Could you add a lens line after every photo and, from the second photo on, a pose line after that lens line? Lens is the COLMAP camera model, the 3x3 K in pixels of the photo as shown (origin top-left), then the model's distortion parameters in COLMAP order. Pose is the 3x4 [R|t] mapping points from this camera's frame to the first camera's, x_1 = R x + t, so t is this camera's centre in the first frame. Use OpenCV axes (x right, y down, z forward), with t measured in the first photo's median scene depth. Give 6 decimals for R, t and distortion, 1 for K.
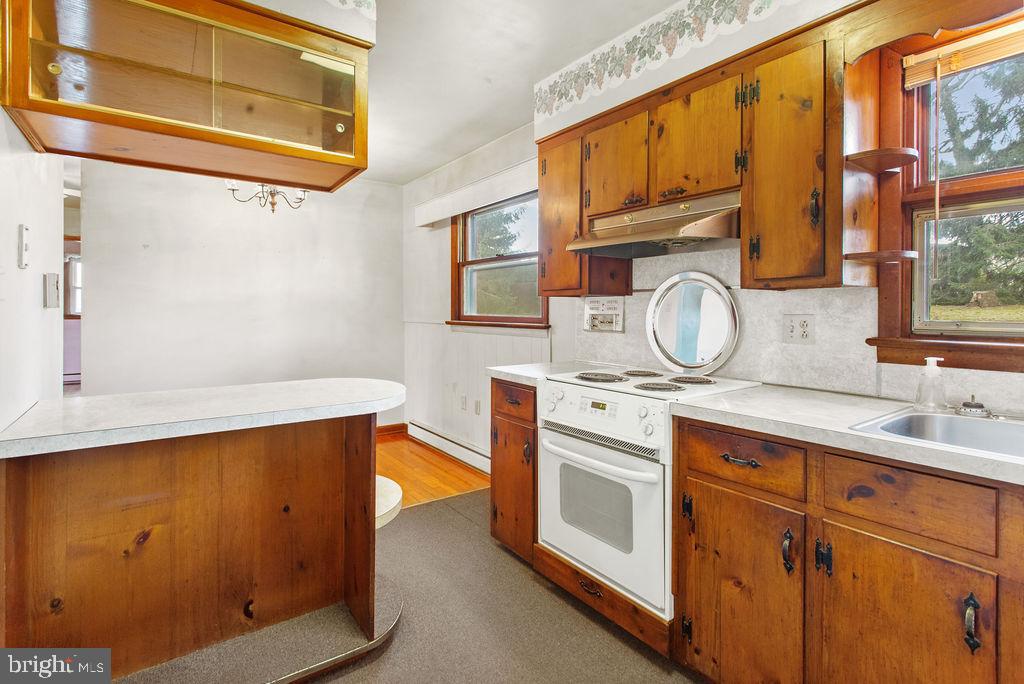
lens RADIAL K [[491.9, 0, 509.6], [0, 491.9, 314.5], [0, 0, 1]] dist [-0.002915, 0.000336]
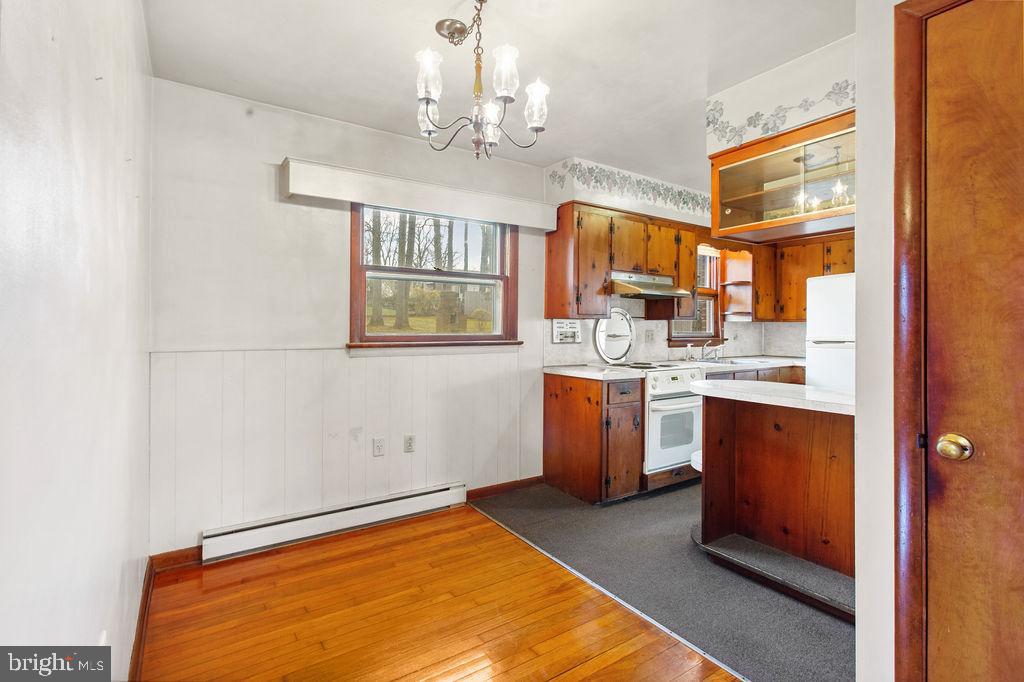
lens RADIAL K [[491.9, 0, 512.9], [0, 491.9, 330.7], [0, 0, 1]] dist [-0.002915, 0.000336]
pose [[0.032208, -0.008064, 0.999449, -1.239443], [0.006655, 0.999947, 0.007854, -0.014681], [-0.999459, 0.006398, 0.032260, 1.099547]]
